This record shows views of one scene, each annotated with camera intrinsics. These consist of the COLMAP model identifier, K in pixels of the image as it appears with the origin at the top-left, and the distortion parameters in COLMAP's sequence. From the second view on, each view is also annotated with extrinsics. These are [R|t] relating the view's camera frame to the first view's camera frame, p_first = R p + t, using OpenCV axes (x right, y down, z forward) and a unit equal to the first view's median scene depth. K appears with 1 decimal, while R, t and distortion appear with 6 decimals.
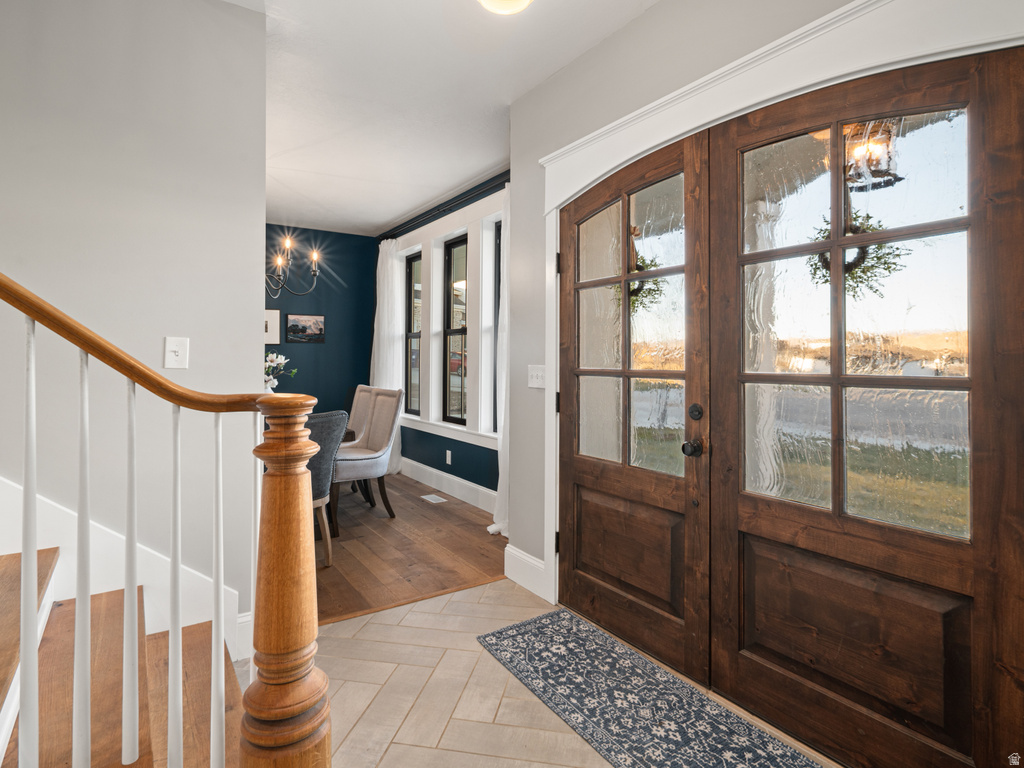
lens RADIAL K [[559.5, 0, 513.3], [0, 559.5, 373.9], [0, 0, 1]] dist [-0.000439, 0.000115]
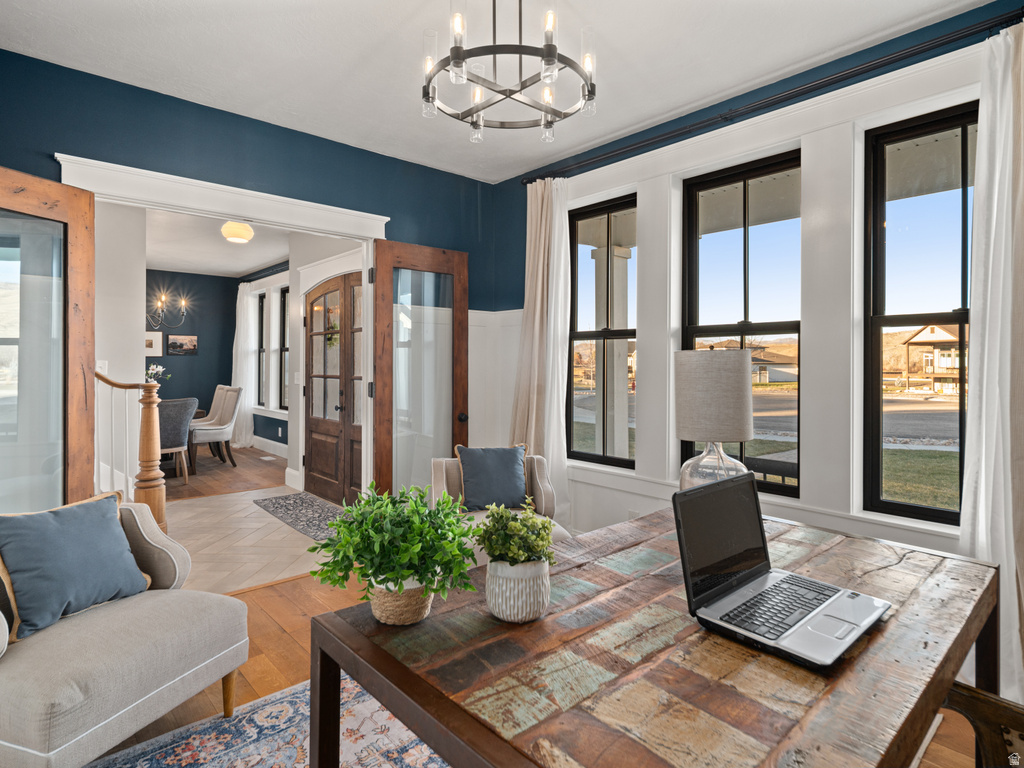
lens RADIAL K [[559.5, 0, 510.9], [0, 559.5, 380.3], [0, 0, 1]] dist [-0.000439, 0.000115]
pose [[0.989517, -0.002287, 0.144396, 0.291519], [0.001812, 0.999992, 0.003425, 0.003652], [-0.144403, -0.003128, 0.989514, -0.610300]]
